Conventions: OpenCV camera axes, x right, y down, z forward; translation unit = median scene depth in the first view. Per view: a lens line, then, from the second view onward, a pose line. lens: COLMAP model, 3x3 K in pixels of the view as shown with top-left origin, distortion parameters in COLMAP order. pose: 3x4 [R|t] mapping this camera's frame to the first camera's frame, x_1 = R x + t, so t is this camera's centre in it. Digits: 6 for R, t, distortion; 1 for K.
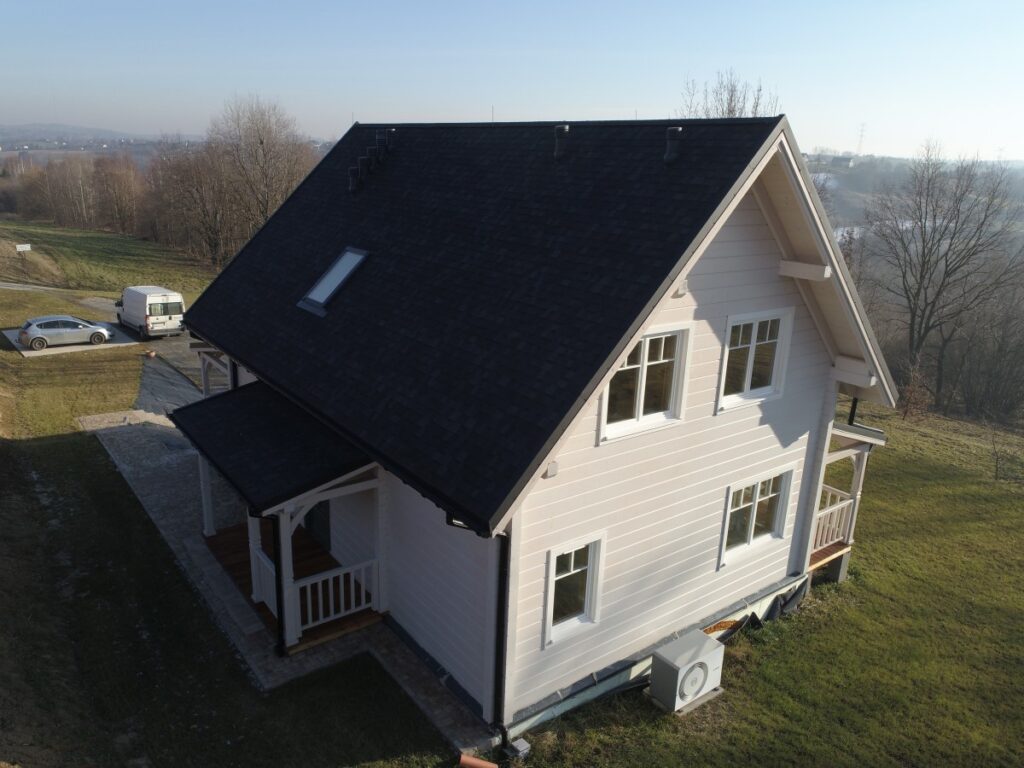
lens RADIAL K [[760.9, 0, 513.0], [0, 760.9, 386.2], [0, 0, 1]] dist [-0.007978, 0.003758]
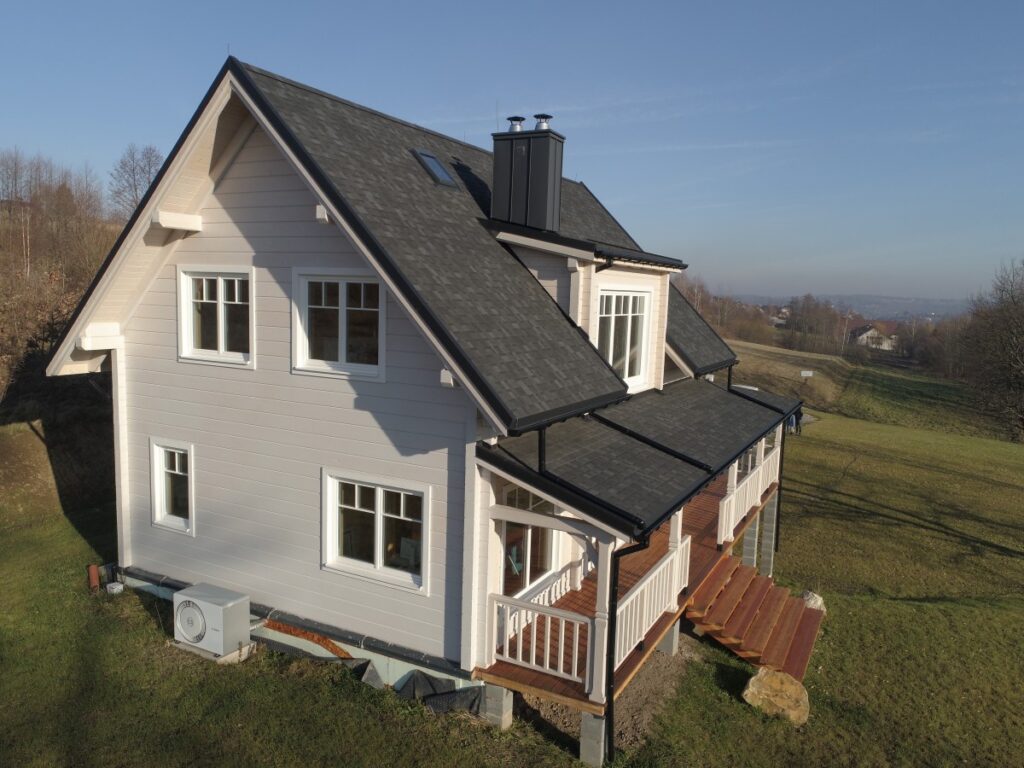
lens RADIAL K [[760.9, 0, 508.8], [0, 760.9, 382.2], [0, 0, 1]] dist [-0.007978, 0.003758]
pose [[0.423148, 0.081920, -0.902350, 1.229348], [-0.276632, 0.960033, -0.042567, 0.013375], [0.862798, 0.267630, 0.428897, 0.811082]]
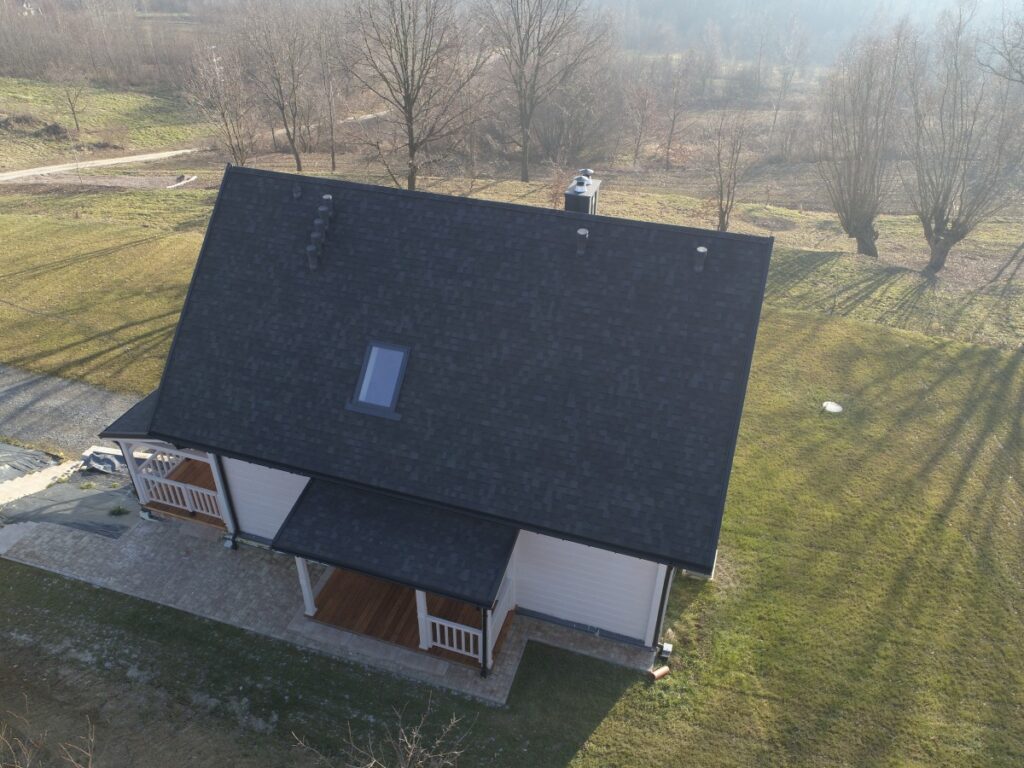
lens RADIAL K [[760.9, 0, 515.8], [0, 760.9, 384.2], [0, 0, 1]] dist [-0.007978, 0.003758]
pose [[0.819590, -0.348795, 0.454548, -0.691133], [0.183394, 0.911312, 0.368616, -0.602278], [-0.542806, -0.218753, 0.810869, -0.009505]]
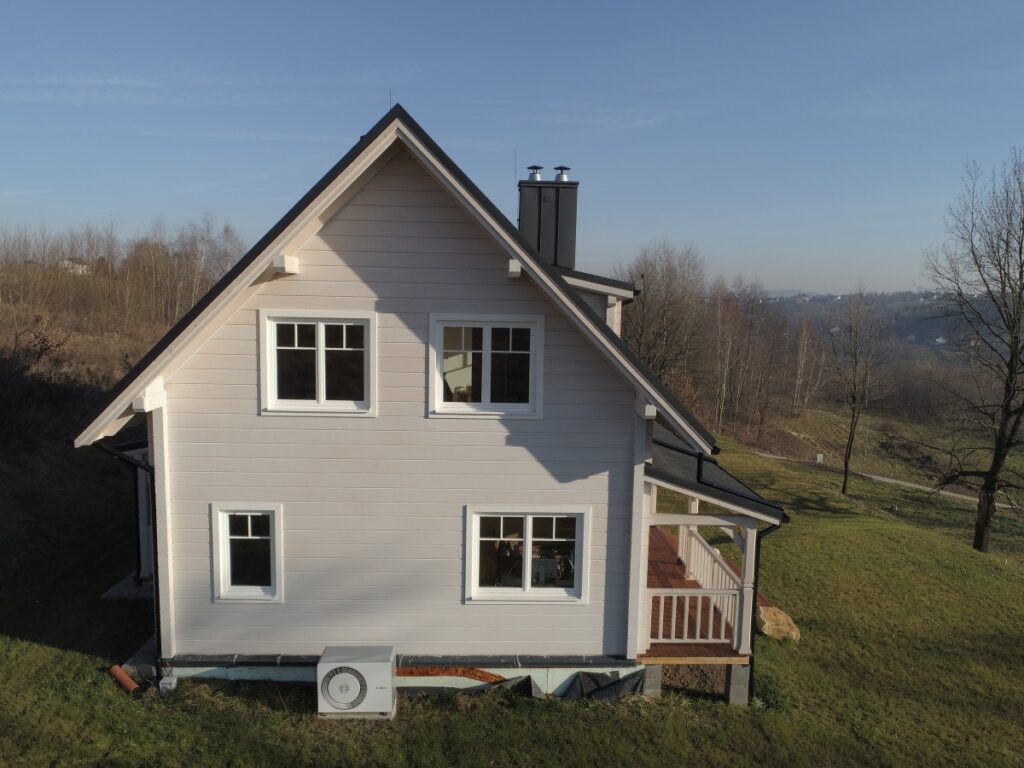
lens RADIAL K [[760.9, 0, 503.5], [0, 760.9, 382.6], [0, 0, 1]] dist [-0.007978, 0.003758]
pose [[0.816958, 0.042234, -0.575148, 0.885487], [-0.154465, 0.976900, -0.147673, 0.120368], [0.555625, 0.209483, 0.804610, 0.257596]]
